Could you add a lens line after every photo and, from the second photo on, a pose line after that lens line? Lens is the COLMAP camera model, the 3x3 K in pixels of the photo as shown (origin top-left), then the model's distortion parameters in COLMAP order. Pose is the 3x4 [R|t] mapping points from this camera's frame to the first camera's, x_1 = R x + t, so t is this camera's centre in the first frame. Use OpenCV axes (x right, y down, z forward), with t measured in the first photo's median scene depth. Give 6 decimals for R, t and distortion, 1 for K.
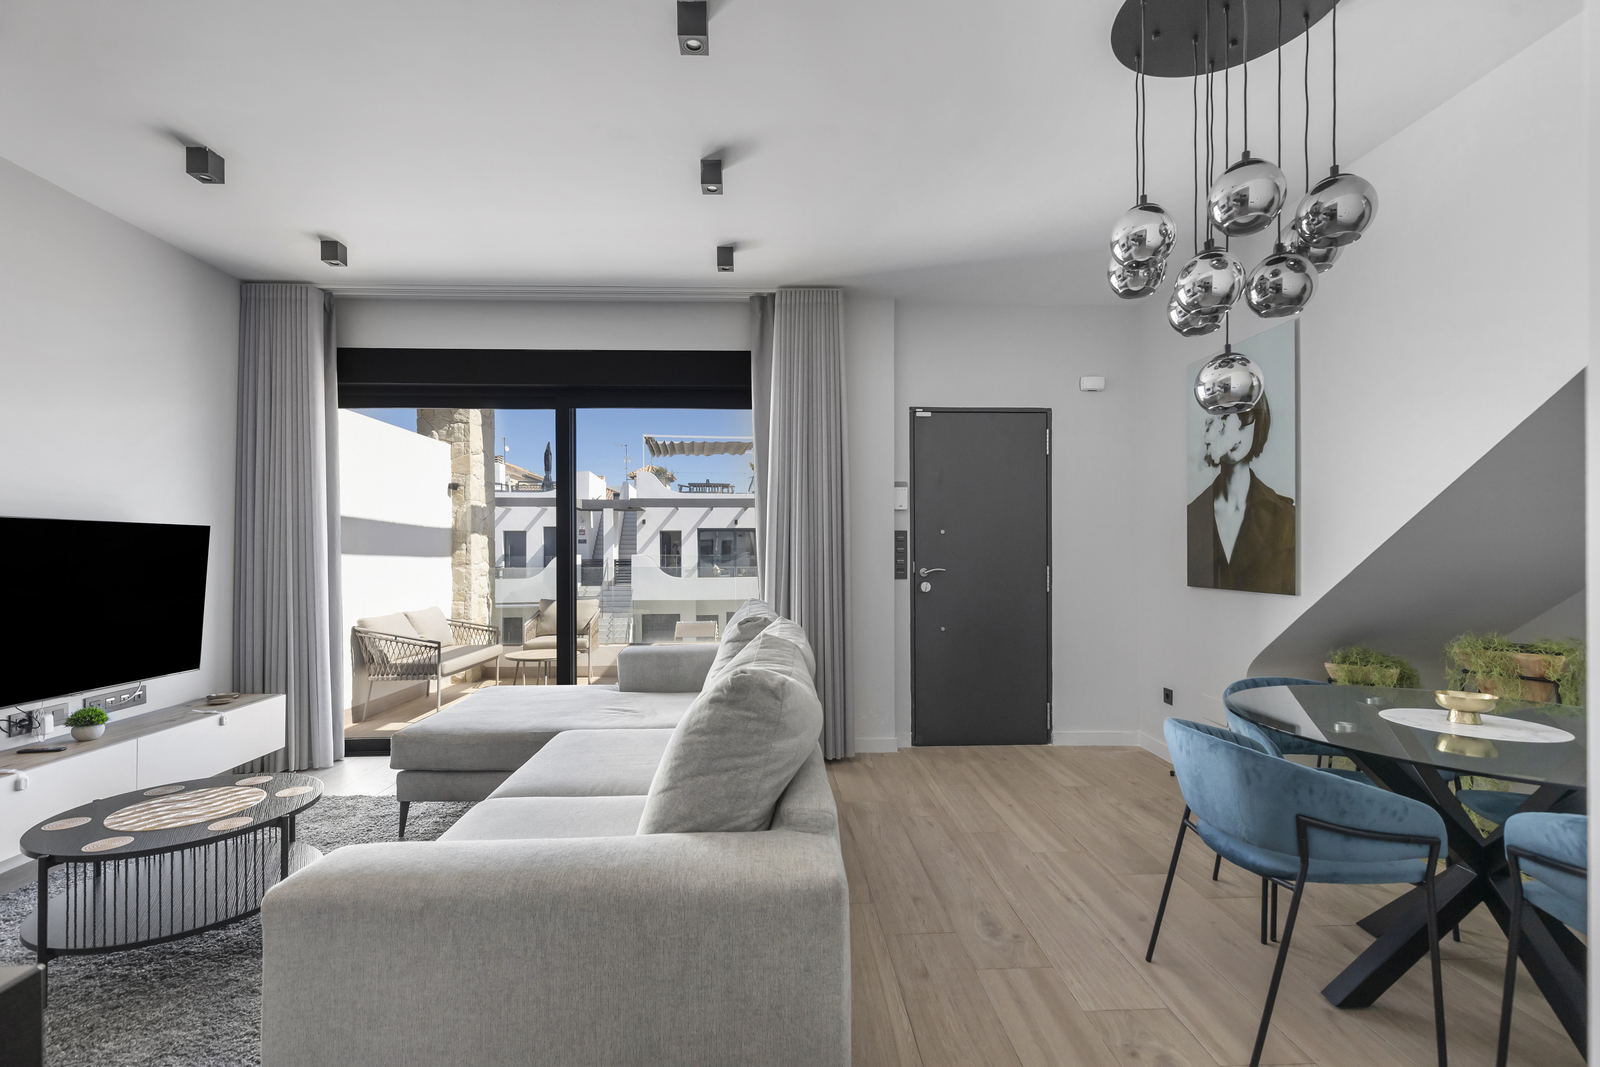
lens RADIAL K [[720.0, 0, 794.2], [0, 720.0, 550.4], [0, 0, 1]] dist [-0.000198, -0.000087]
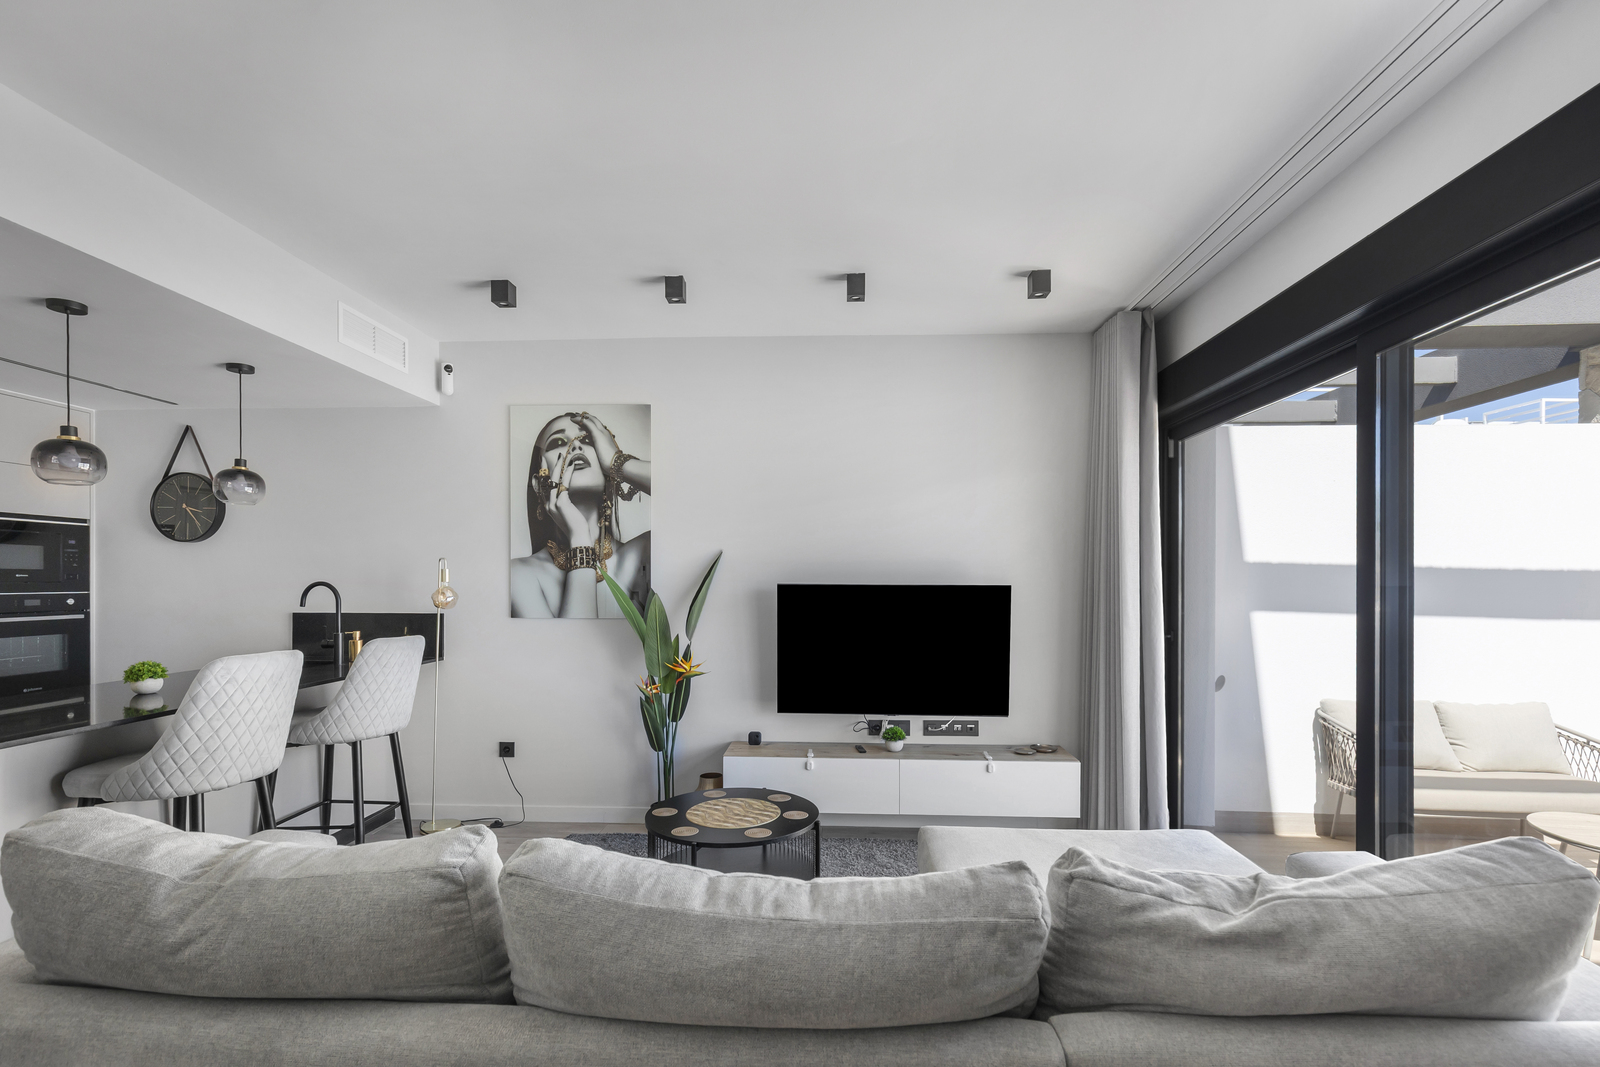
lens RADIAL K [[735.1, 0, 801.8], [0, 735.1, 584.0], [0, 0, 1]] dist [0.006161, -0.000198]
pose [[-0.089227, 0.009701, -0.995964, 0.316609], [0.001314, 0.999953, 0.009623, -0.047567], [0.996010, -0.000450, -0.089235, 0.828123]]
